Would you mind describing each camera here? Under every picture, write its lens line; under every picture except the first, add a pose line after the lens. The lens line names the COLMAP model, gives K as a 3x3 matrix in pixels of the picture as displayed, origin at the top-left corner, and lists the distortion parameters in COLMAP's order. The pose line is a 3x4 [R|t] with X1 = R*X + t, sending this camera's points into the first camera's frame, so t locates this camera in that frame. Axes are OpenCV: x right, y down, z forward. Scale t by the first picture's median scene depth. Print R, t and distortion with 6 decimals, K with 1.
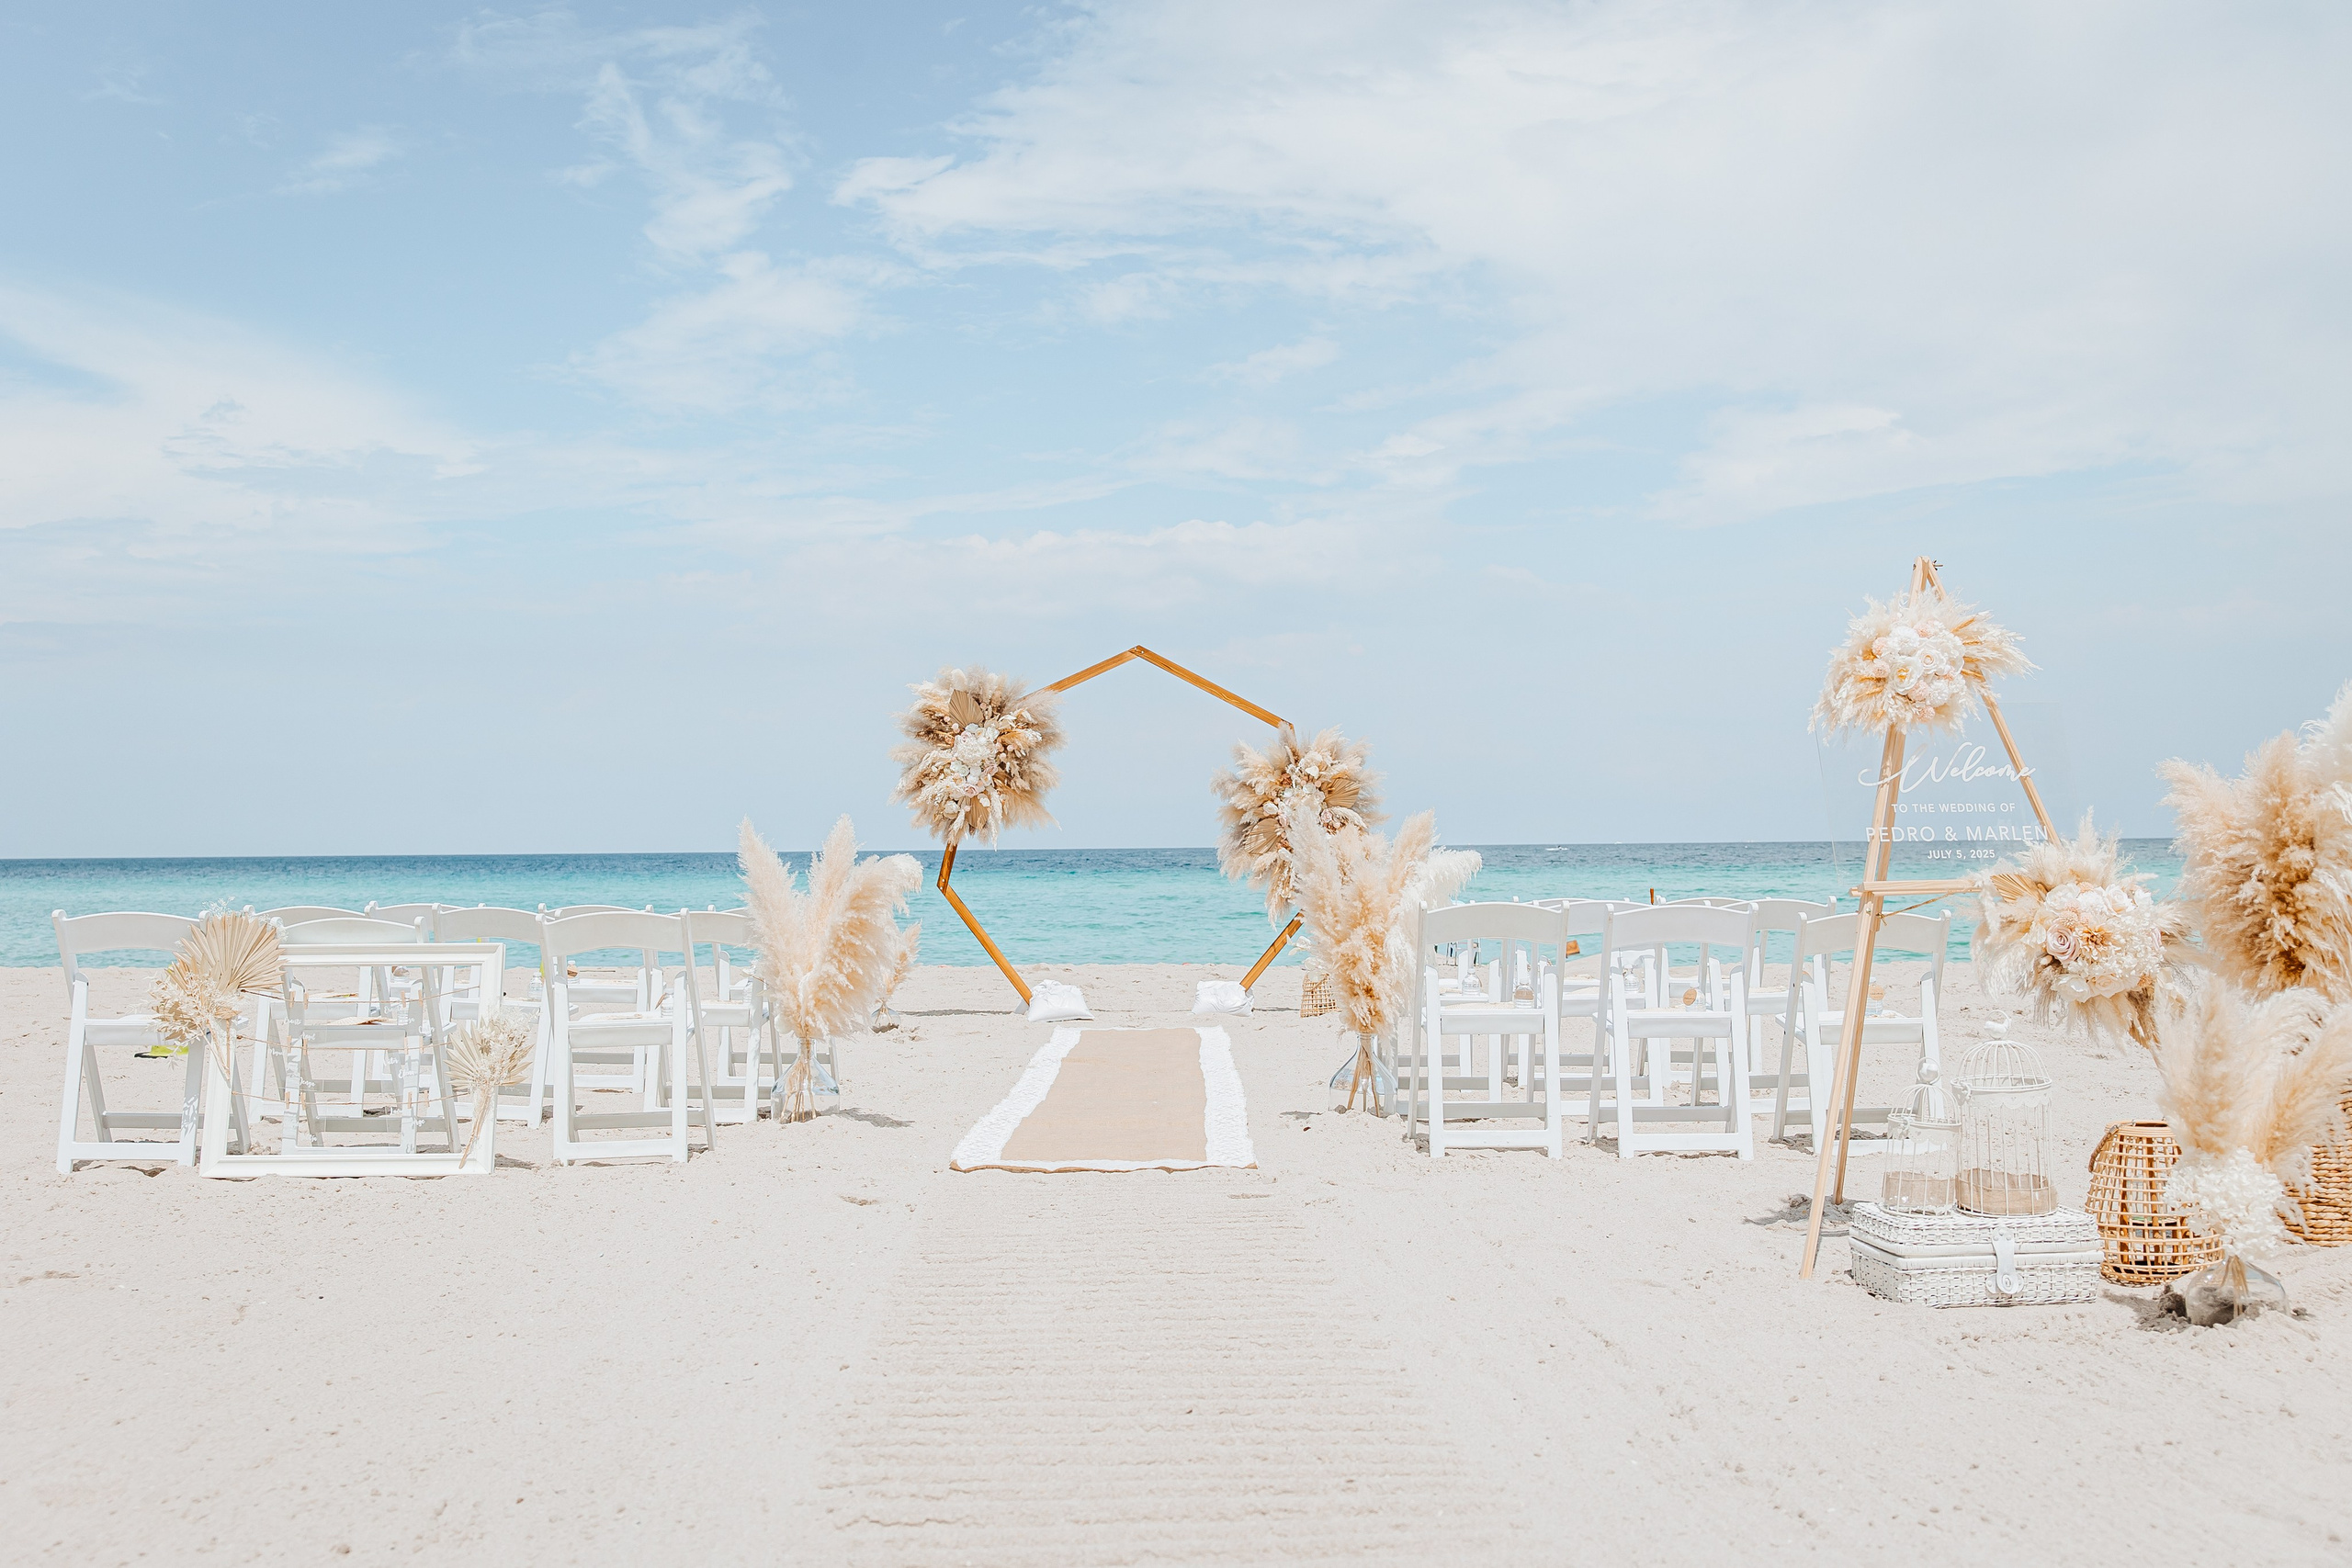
lens RADIAL K [[2397.8, 0, 1130.1], [0, 2397.8, 787.3], [0, 0, 1]] dist [0.003023, 0.008260]
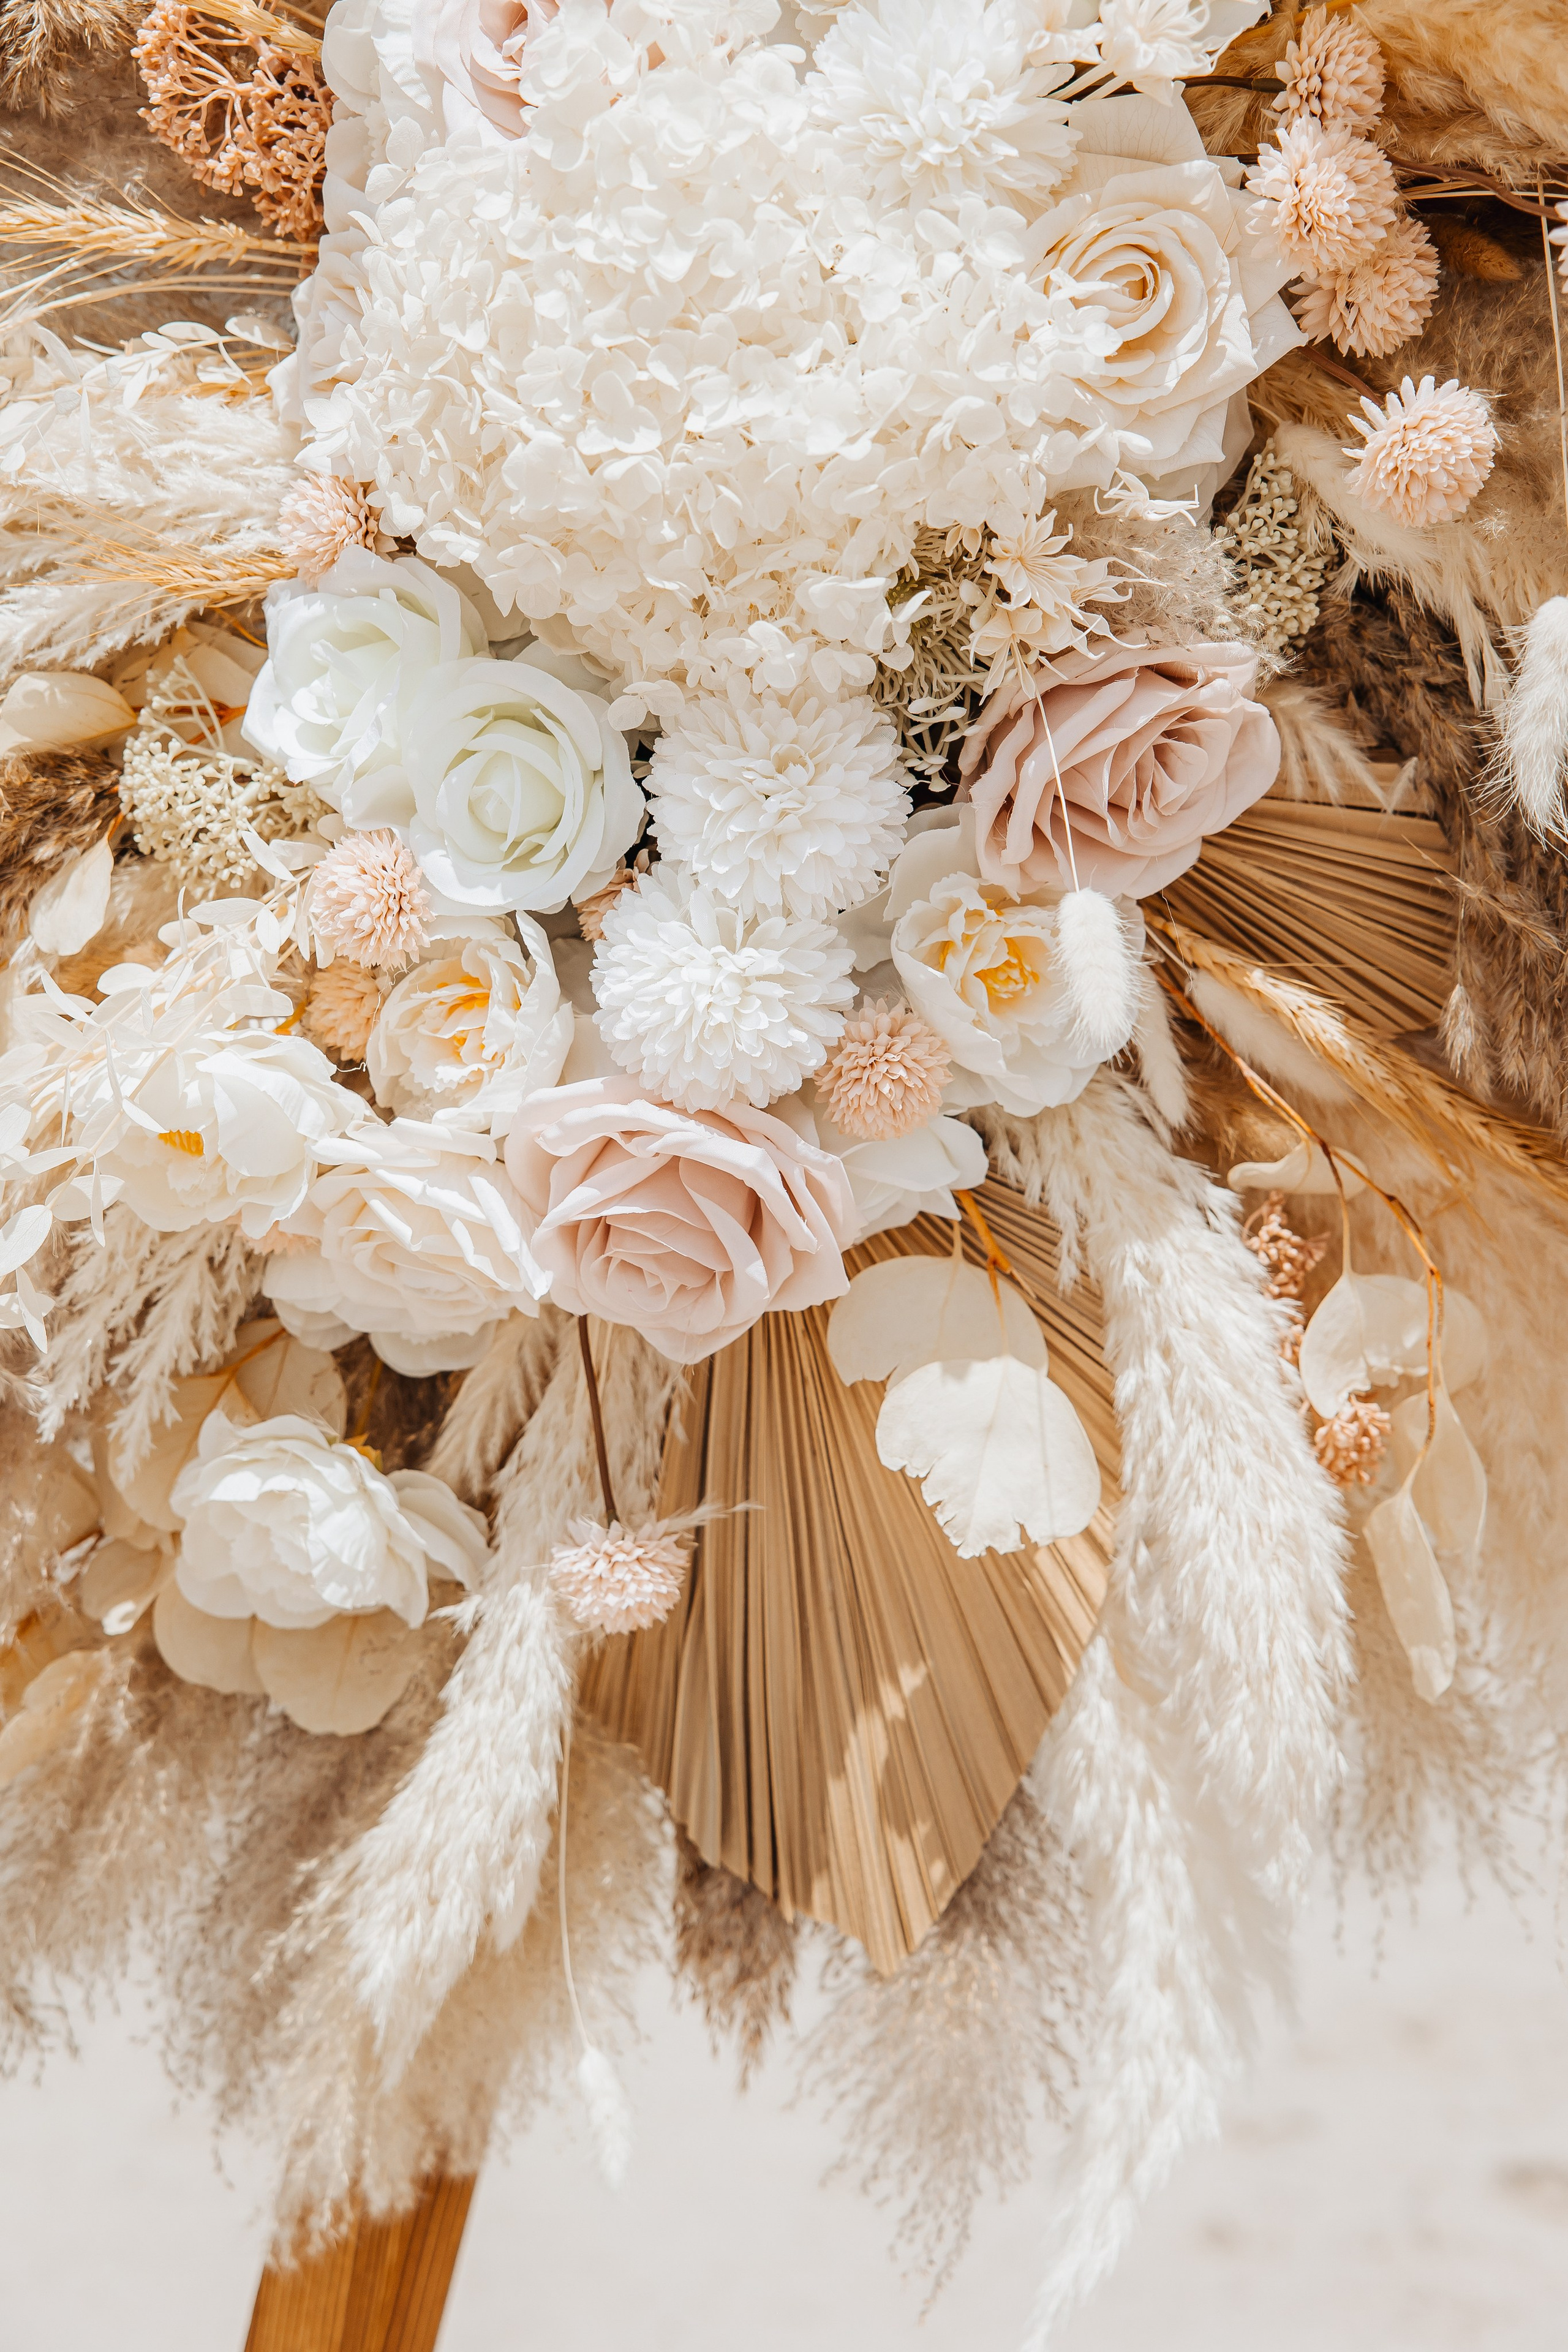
lens RADIAL K [[3334.9, 0, 779.9], [0, 3334.9, 1179.7], [0, 0, 1]] dist [0.019317, 0.051284]
pose [[0.995720, 0.011192, -0.091738, -0.058679], [0.006576, 0.981544, 0.191123, -0.011647], [0.092184, -0.190909, 0.977270, 0.937354]]
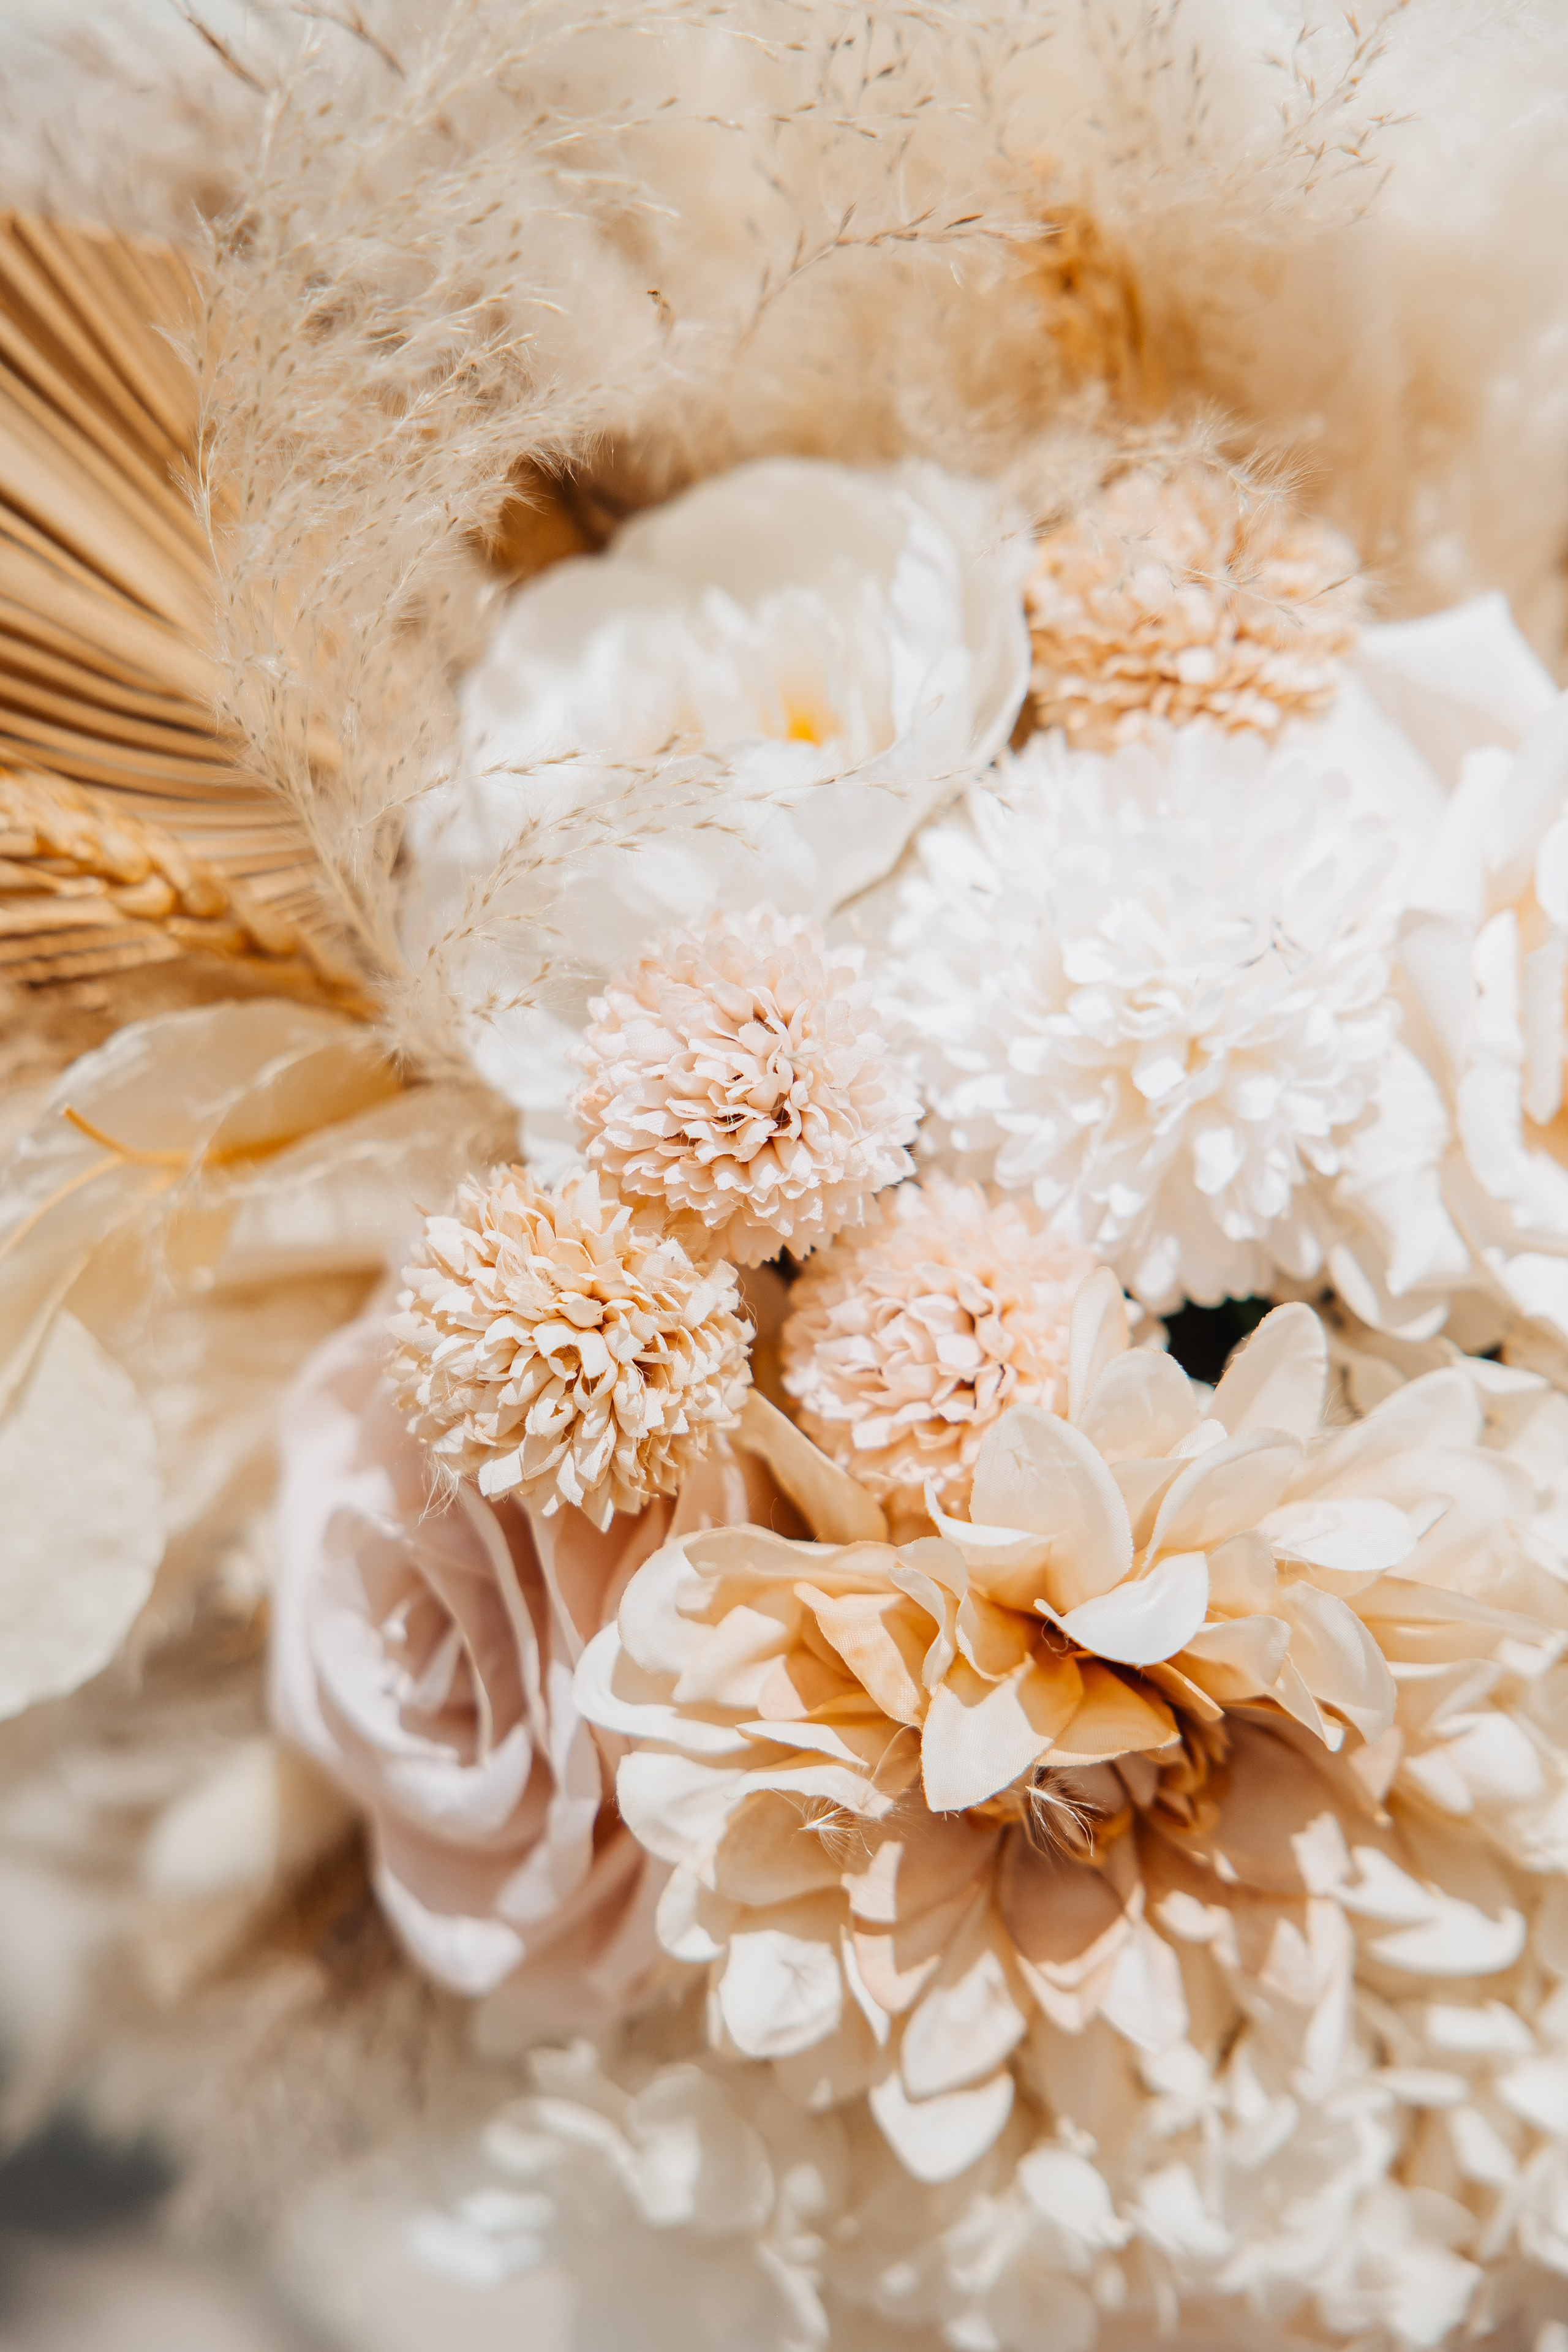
lens RADIAL K [[4648.6, 0, 784.0], [0, 4648.6, 1176.0], [0, 0, 1]] dist [0.031274, -0.132274]
pose [[0.995929, 0.090046, -0.004156, 0.162857], [-0.076894, 0.872724, 0.482120, 0.002439], [0.047040, -0.479838, 0.876095, 0.378258]]
